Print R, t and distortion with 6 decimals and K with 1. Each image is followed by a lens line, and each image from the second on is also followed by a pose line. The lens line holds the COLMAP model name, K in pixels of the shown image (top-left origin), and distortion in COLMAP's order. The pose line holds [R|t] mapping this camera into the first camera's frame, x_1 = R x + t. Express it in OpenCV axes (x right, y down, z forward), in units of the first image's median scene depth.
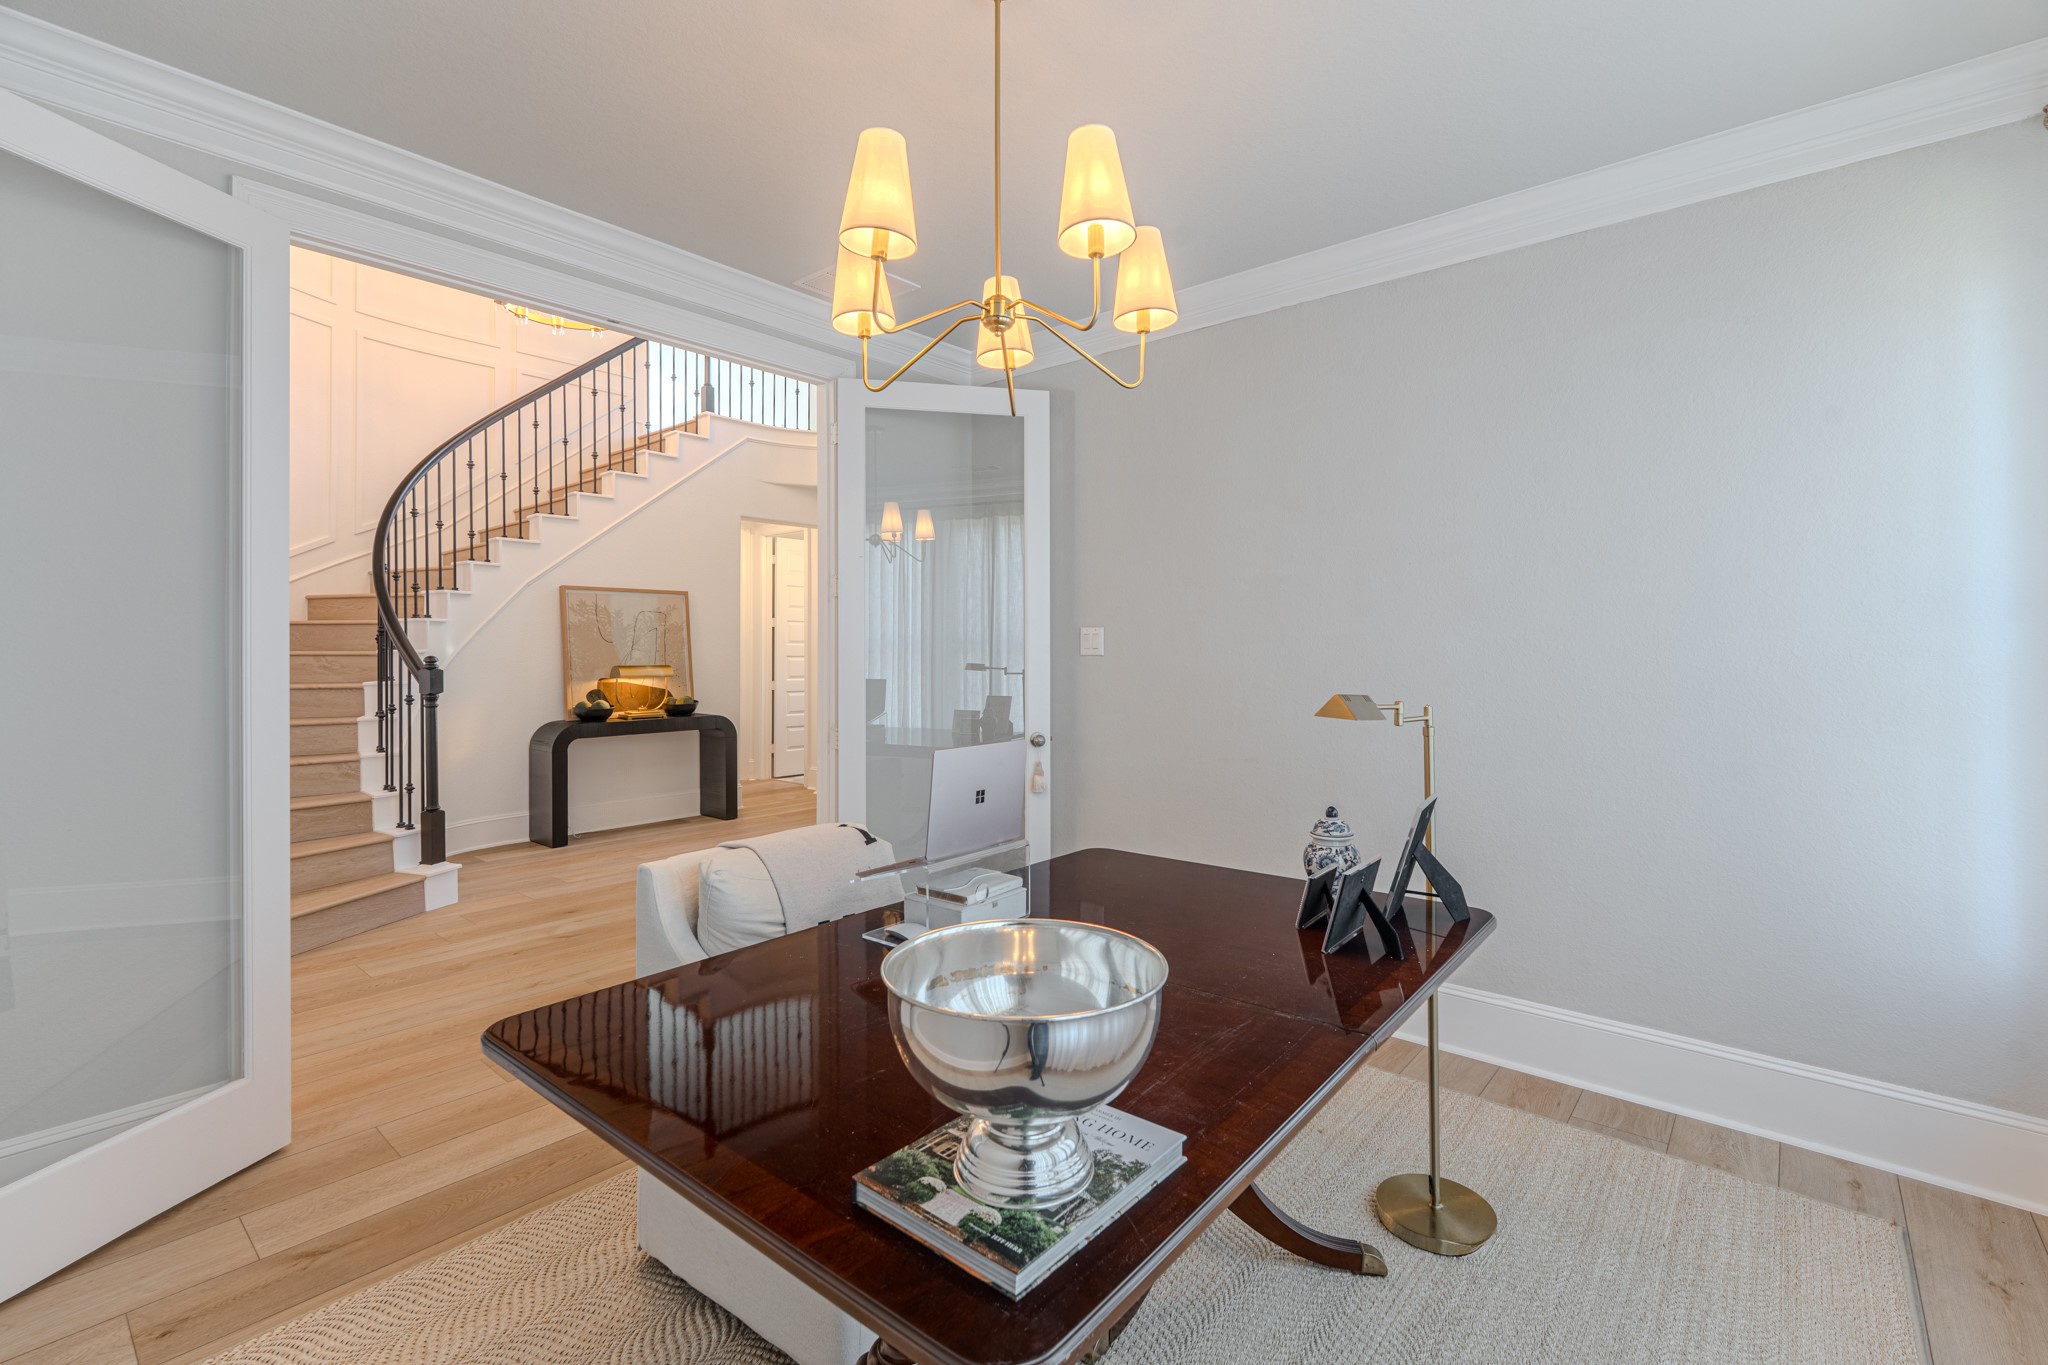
lens RADIAL K [[891.1, 0, 988.9], [0, 891.1, 646.6], [0, 0, 1]] dist [-0.001344, -0.001602]
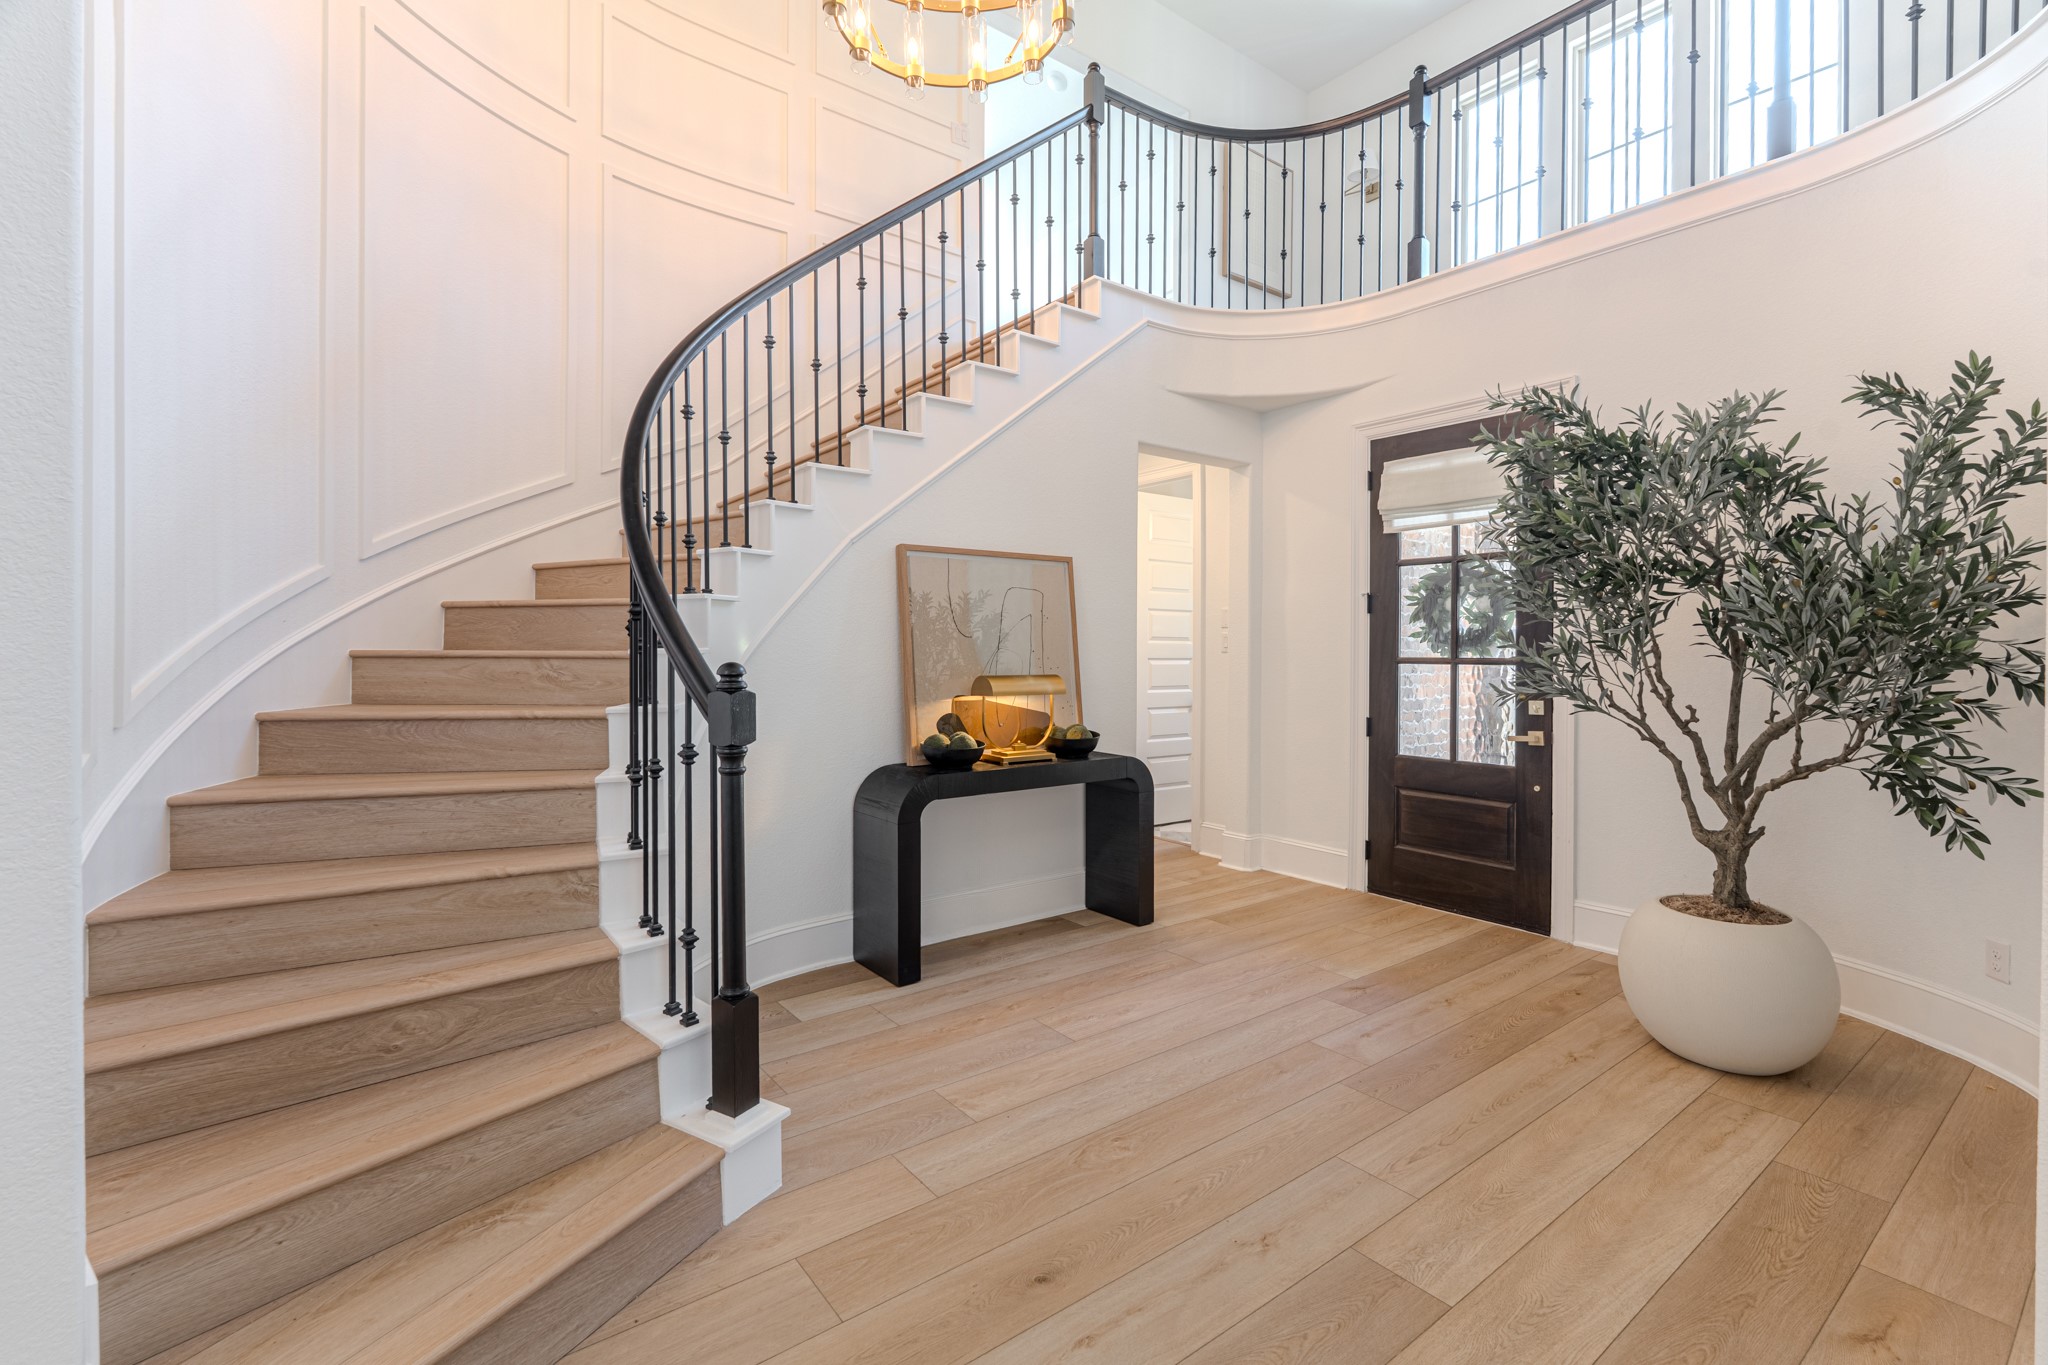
lens RADIAL K [[891.1, 0, 1006.2], [0, 891.1, 660.9], [0, 0, 1]] dist [-0.001344, -0.001602]
pose [[0.978132, 0.008700, -0.207805, -0.317086], [-0.005164, 0.999833, 0.017553, 0.000675], [0.207923, -0.016096, 0.978013, 0.468330]]
